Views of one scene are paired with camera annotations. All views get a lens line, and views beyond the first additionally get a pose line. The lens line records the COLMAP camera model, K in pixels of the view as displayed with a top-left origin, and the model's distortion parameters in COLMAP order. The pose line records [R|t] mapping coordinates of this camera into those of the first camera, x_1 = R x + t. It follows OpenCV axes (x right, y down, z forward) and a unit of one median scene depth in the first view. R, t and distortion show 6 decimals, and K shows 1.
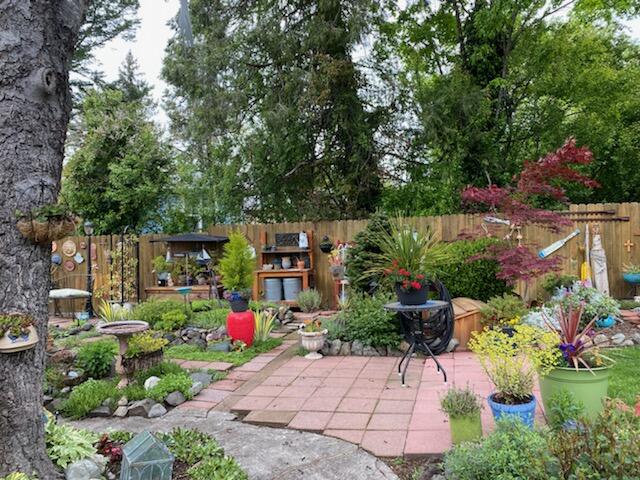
lens RADIAL K [[484.3, 0, 320.0], [0, 484.3, 240.0], [0, 0, 1]] dist [0.056217, -0.051706]
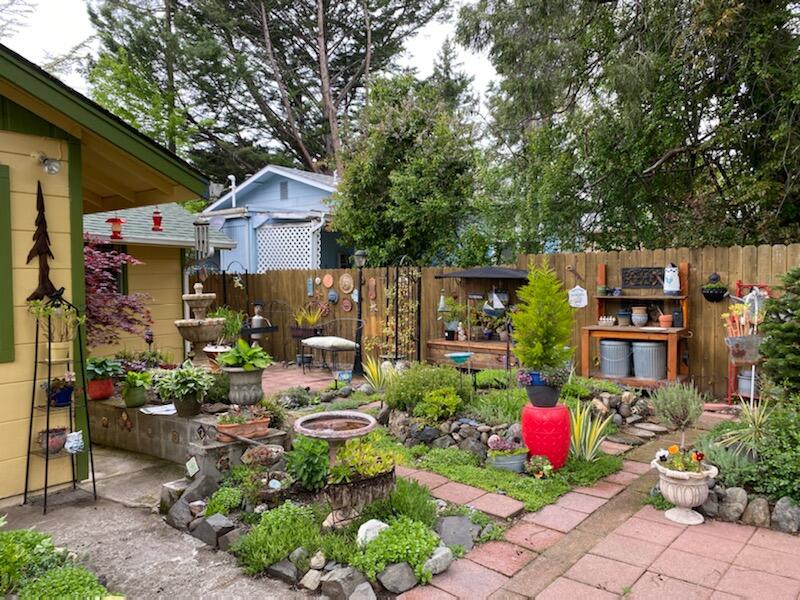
lens RADIAL K [[605.4, 0, 400.0], [0, 605.4, 300.0], [0, 0, 1]] dist [0.056217, -0.051706]
pose [[0.898202, 0.035849, -0.438118, -0.004209], [-0.015536, 0.998635, 0.049862, -0.006776], [0.439307, -0.037979, 0.897534, 0.176678]]
